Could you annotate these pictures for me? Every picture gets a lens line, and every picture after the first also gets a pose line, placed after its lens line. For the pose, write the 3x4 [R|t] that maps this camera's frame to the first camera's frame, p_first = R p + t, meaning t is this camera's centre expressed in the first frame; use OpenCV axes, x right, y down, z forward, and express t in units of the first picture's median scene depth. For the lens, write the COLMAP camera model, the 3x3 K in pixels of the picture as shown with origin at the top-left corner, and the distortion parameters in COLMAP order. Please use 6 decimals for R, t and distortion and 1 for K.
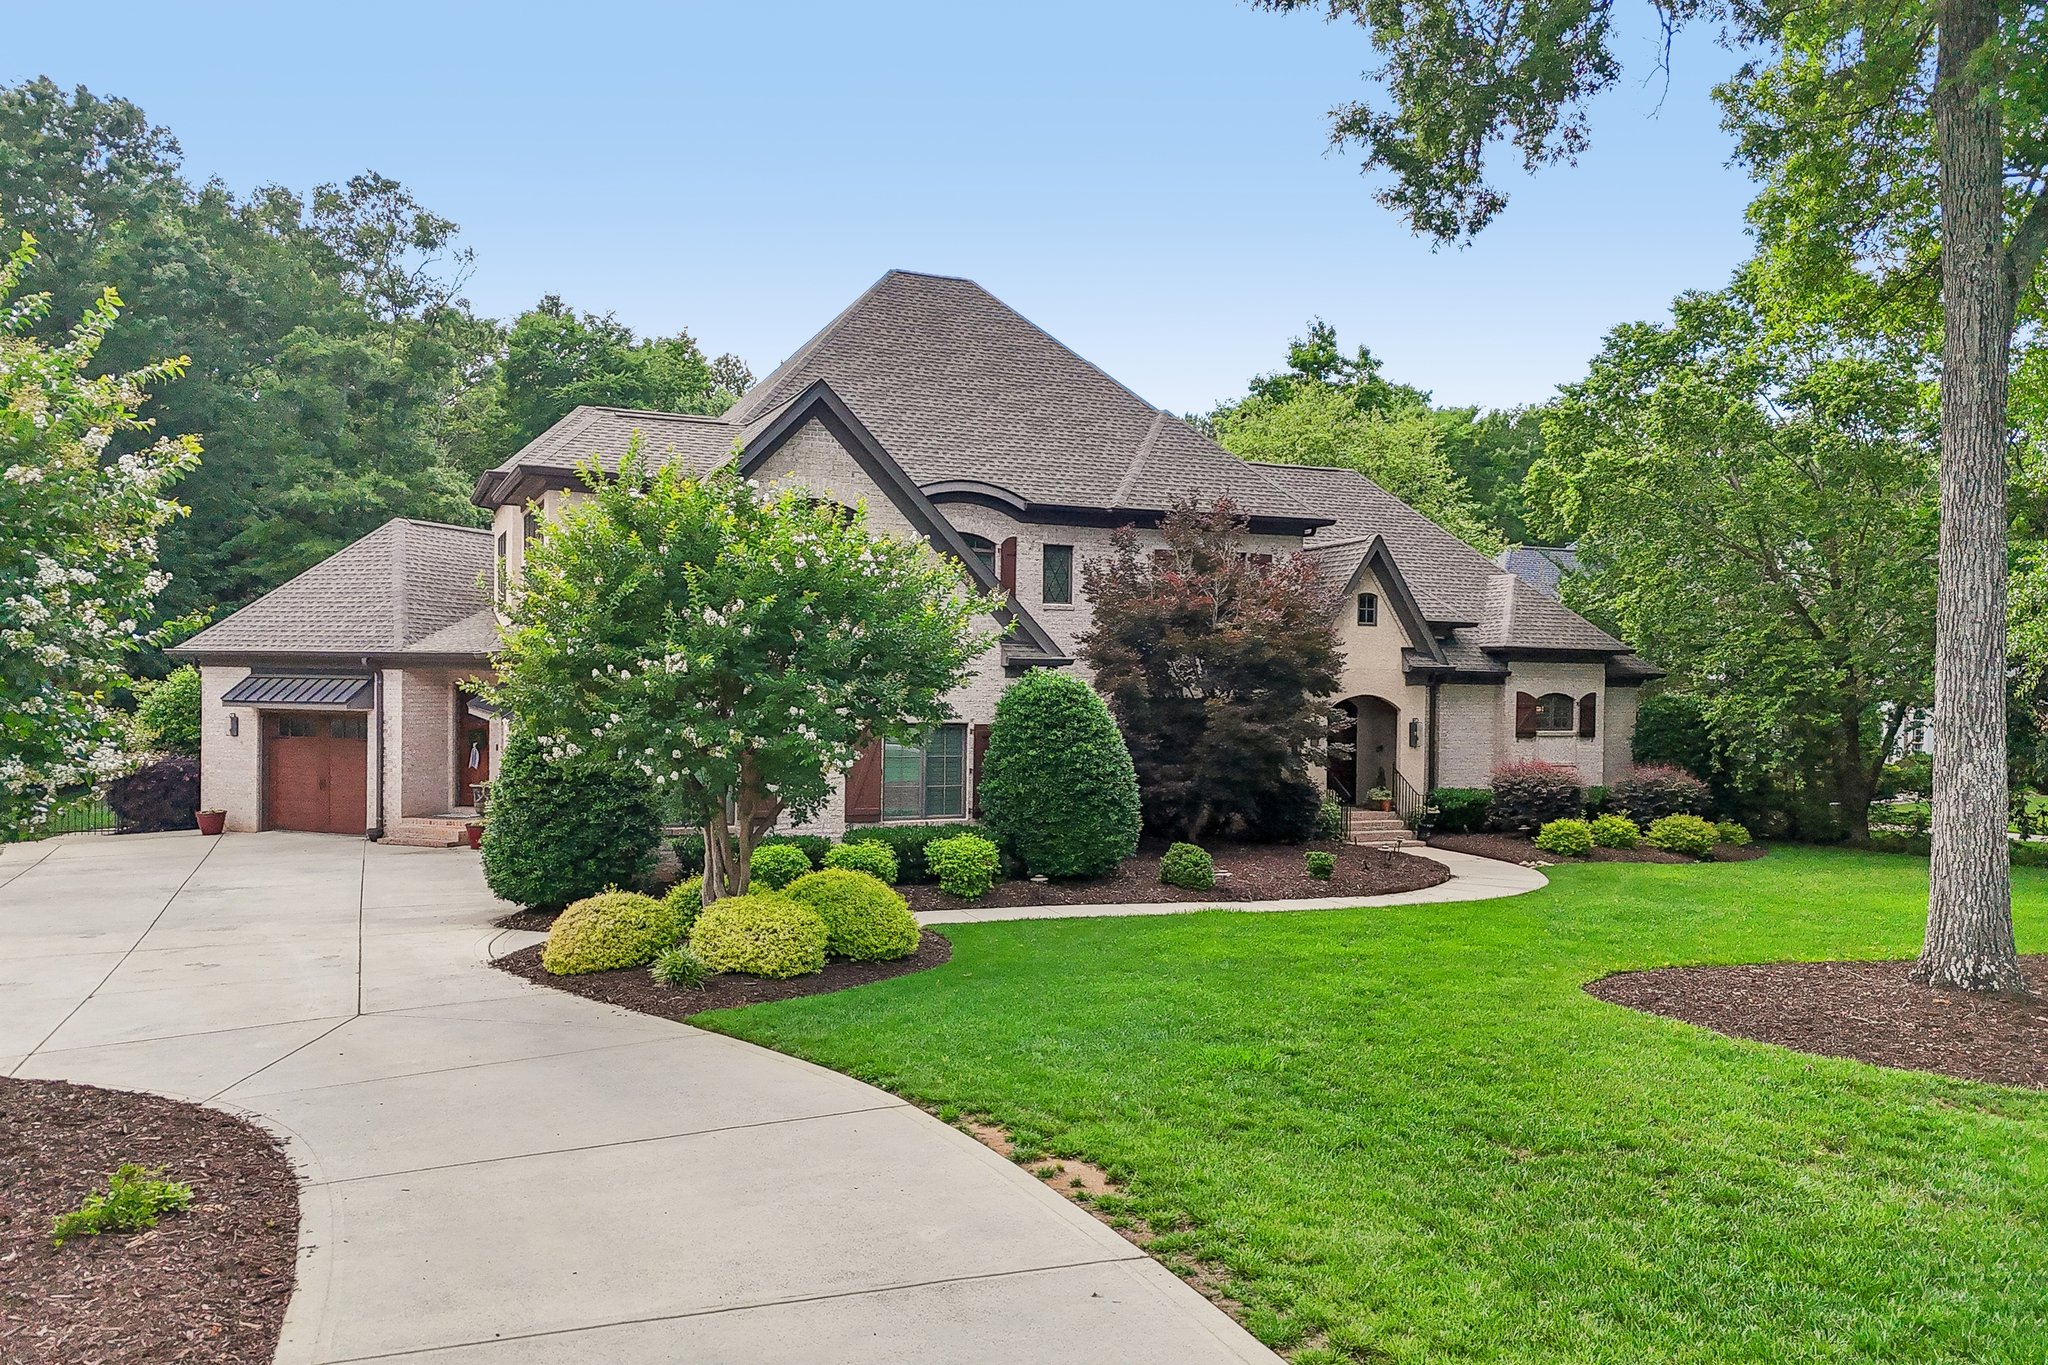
lens RADIAL K [[1509.3, 0, 1024.0], [0, 1509.3, 682.5], [0, 0, 1]] dist [0.077988, -0.077823]
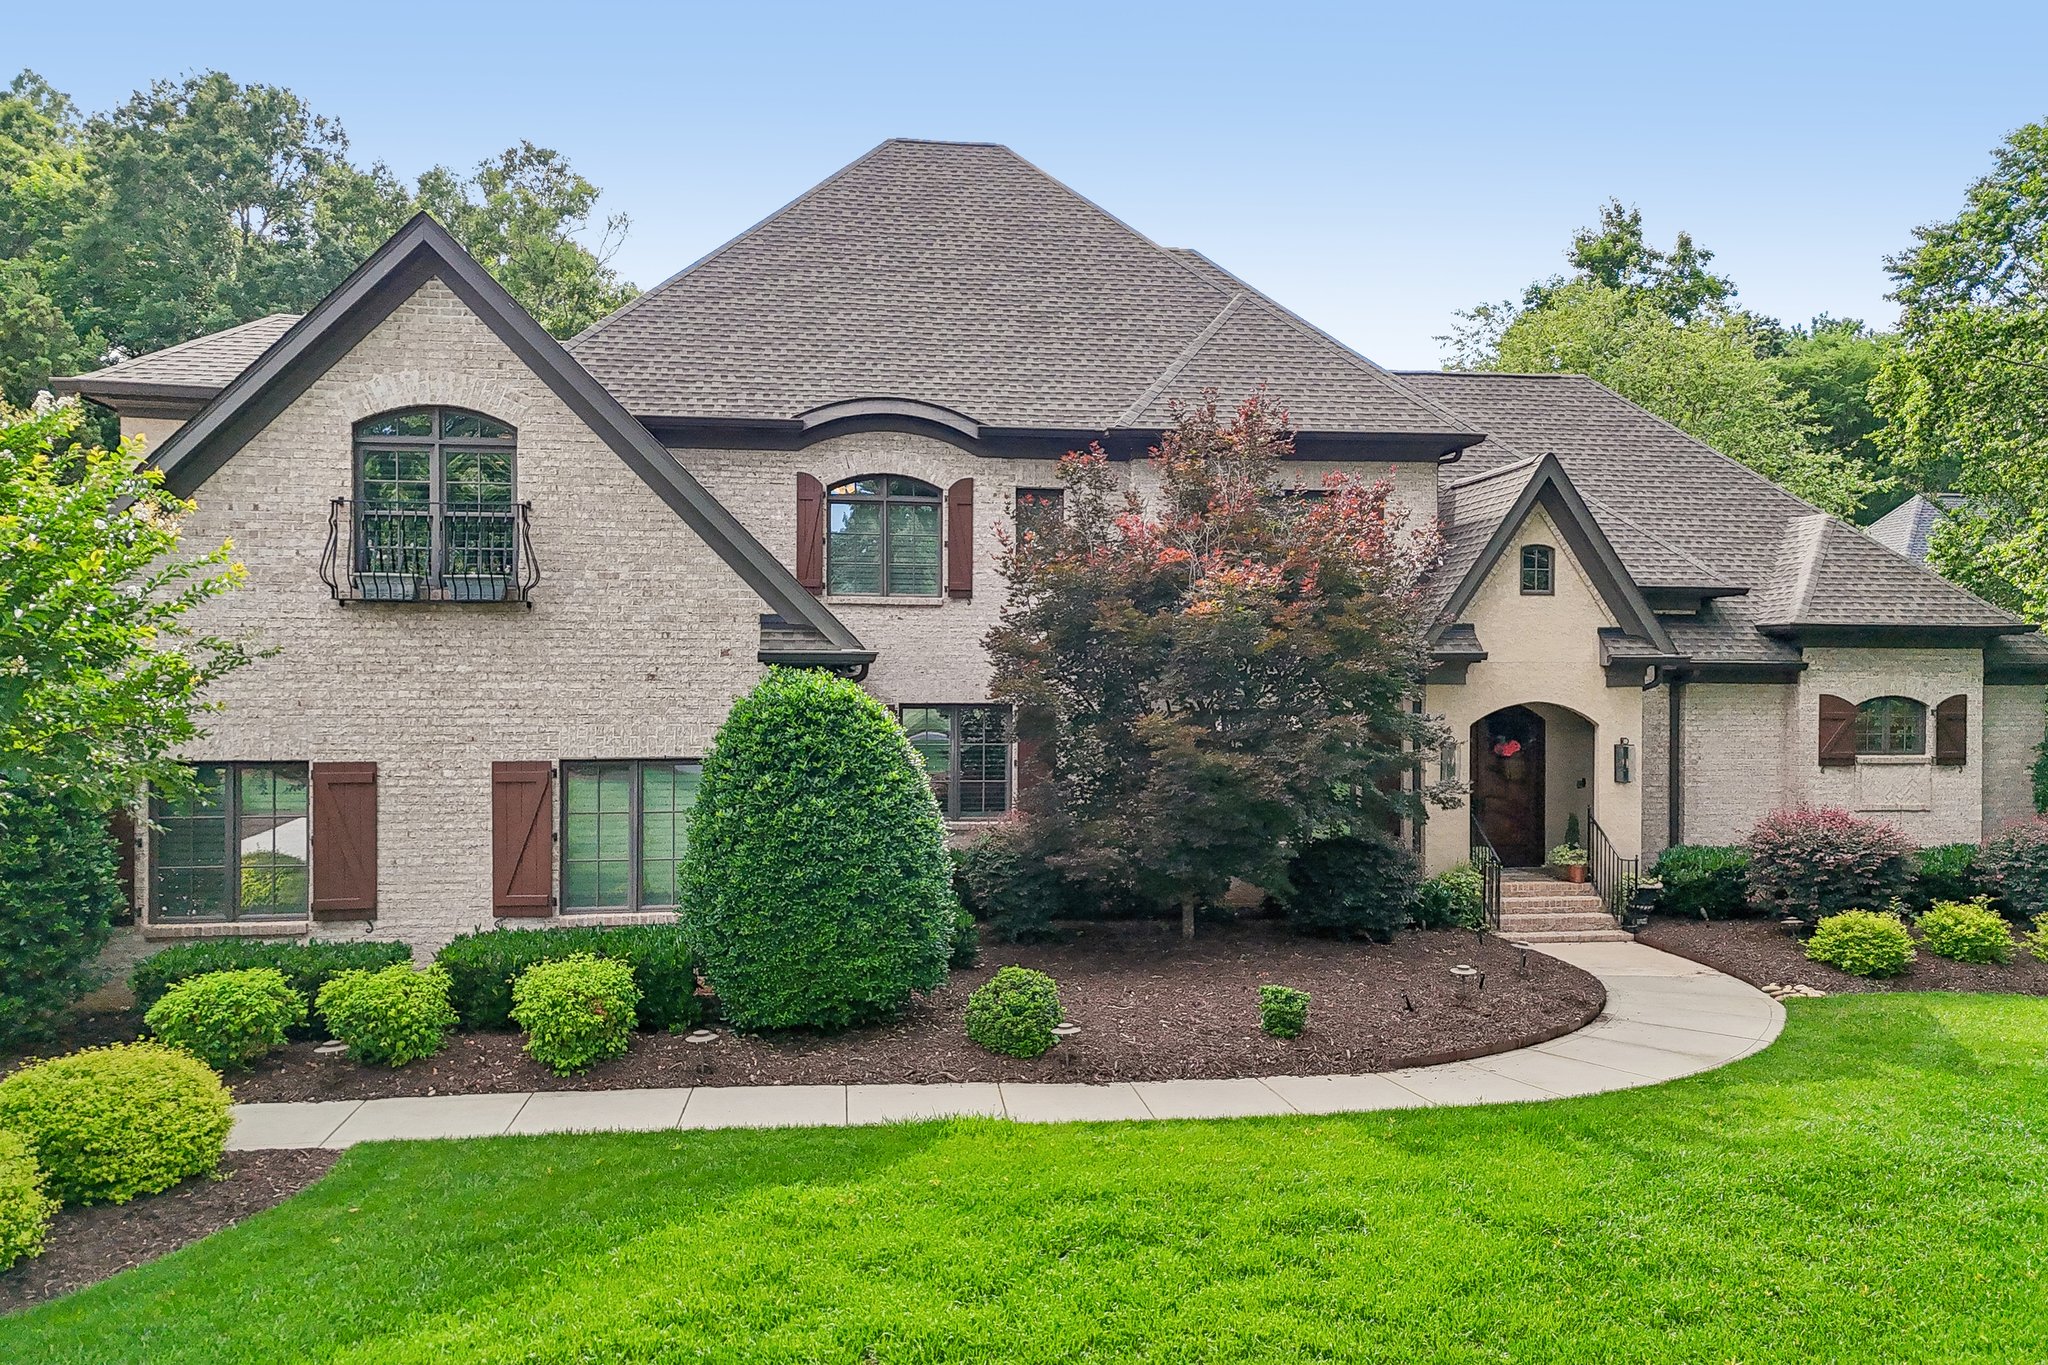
lens RADIAL K [[1509.3, 0, 1024.0], [0, 1509.3, 682.5], [0, 0, 1]] dist [0.077988, -0.077823]
pose [[0.964407, -0.010009, -0.264233, 0.188280], [0.010005, 0.999949, -0.001359, -0.001549], [0.264234, -0.001333, 0.964458, 0.318168]]
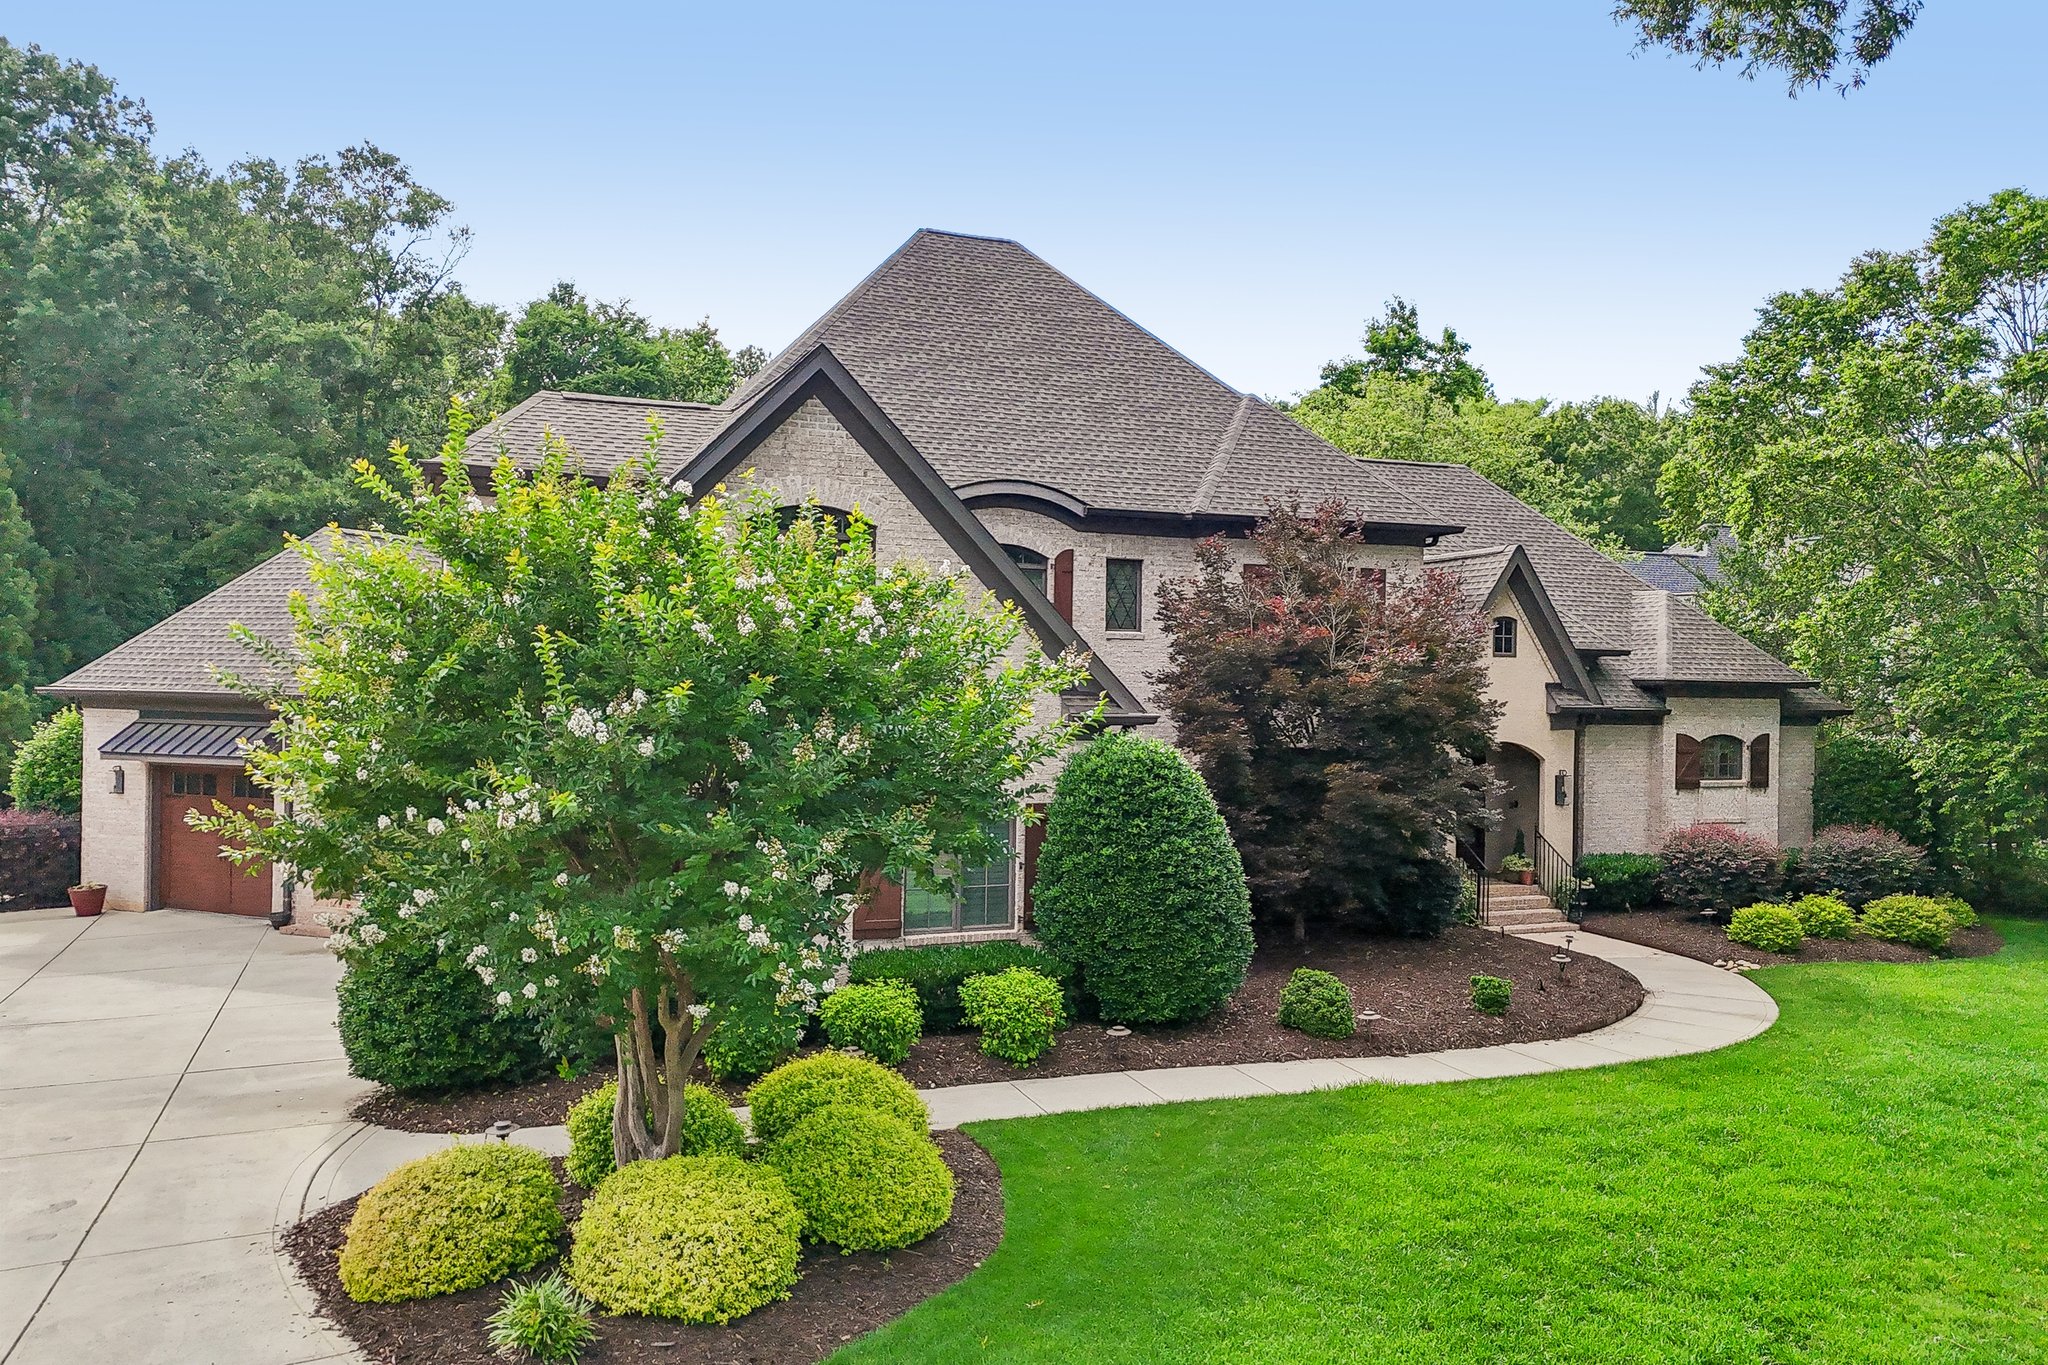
lens RADIAL K [[1499.1, 0, 1025.3], [0, 1499.1, 667.4], [0, 0, 1]] dist [0.067086, -0.053468]
pose [[0.999772, 0.000305, -0.021336, -0.012921], [-0.000474, 0.999968, -0.007929, -0.025370], [0.021333, 0.007937, 0.999741, 0.186614]]
